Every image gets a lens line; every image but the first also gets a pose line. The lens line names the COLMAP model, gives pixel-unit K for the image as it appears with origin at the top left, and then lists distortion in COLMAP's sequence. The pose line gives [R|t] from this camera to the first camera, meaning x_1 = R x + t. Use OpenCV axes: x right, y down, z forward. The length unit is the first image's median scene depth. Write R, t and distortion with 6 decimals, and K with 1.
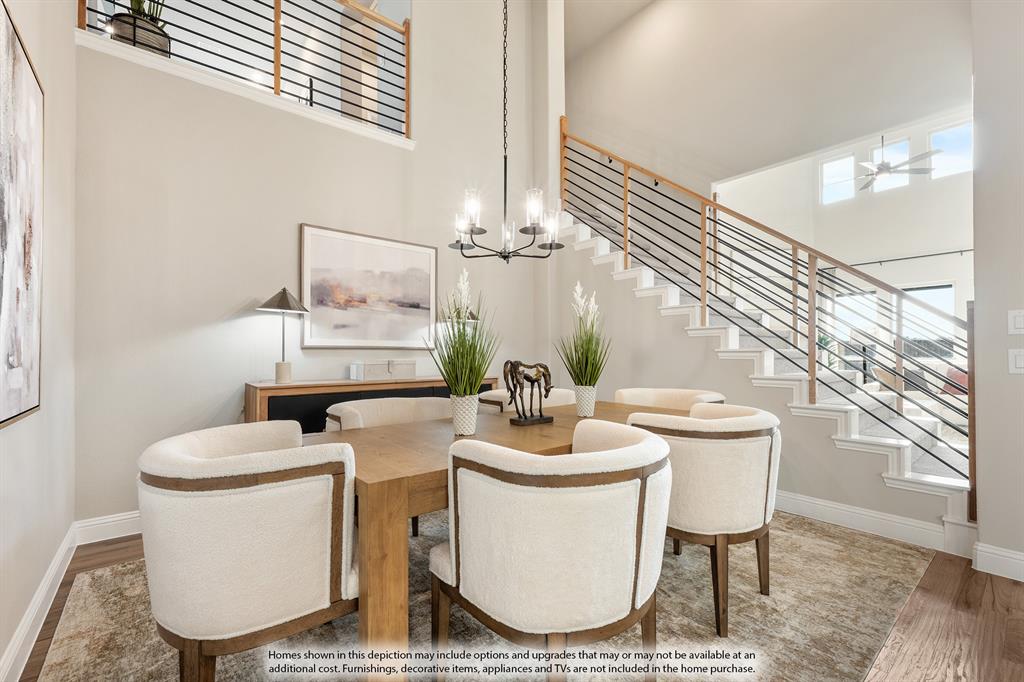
lens RADIAL K [[444.6, 0, 506.4], [0, 444.6, 350.4], [0, 0, 1]] dist [-0.003842, 0.000436]
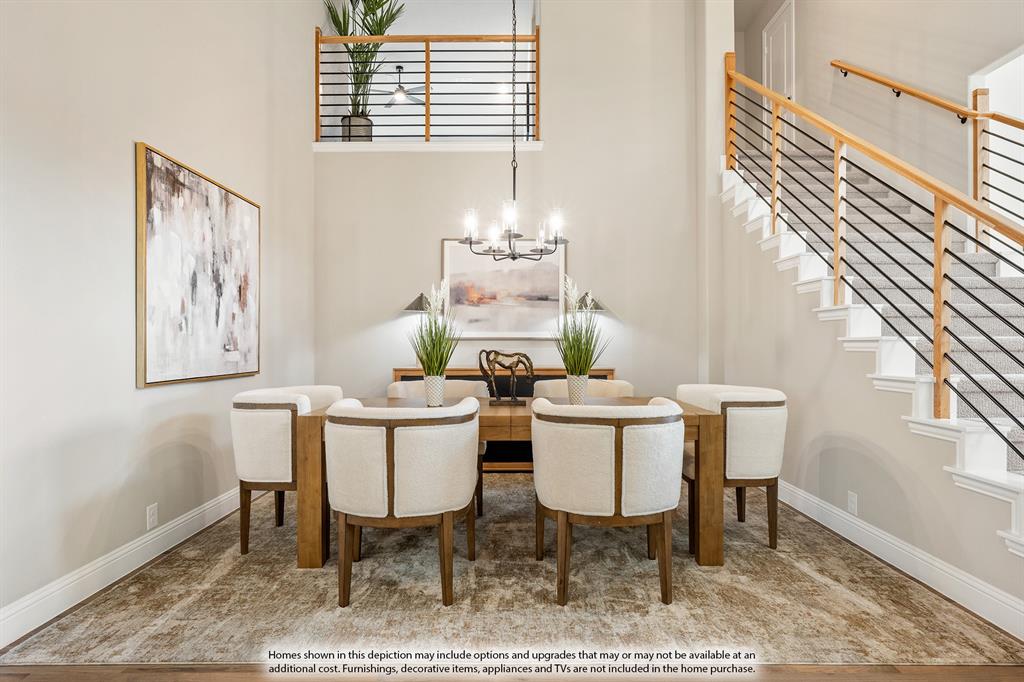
lens RADIAL K [[514.9, 0, 465.6], [0, 514.9, 343.9], [0, 0, 1]] dist [-0.003114, -0.000374]
pose [[0.755071, -0.001206, -0.655641, 0.528650], [0.006168, 0.999967, 0.005265, -0.000286], [0.655614, -0.008019, 0.755054, -0.044713]]
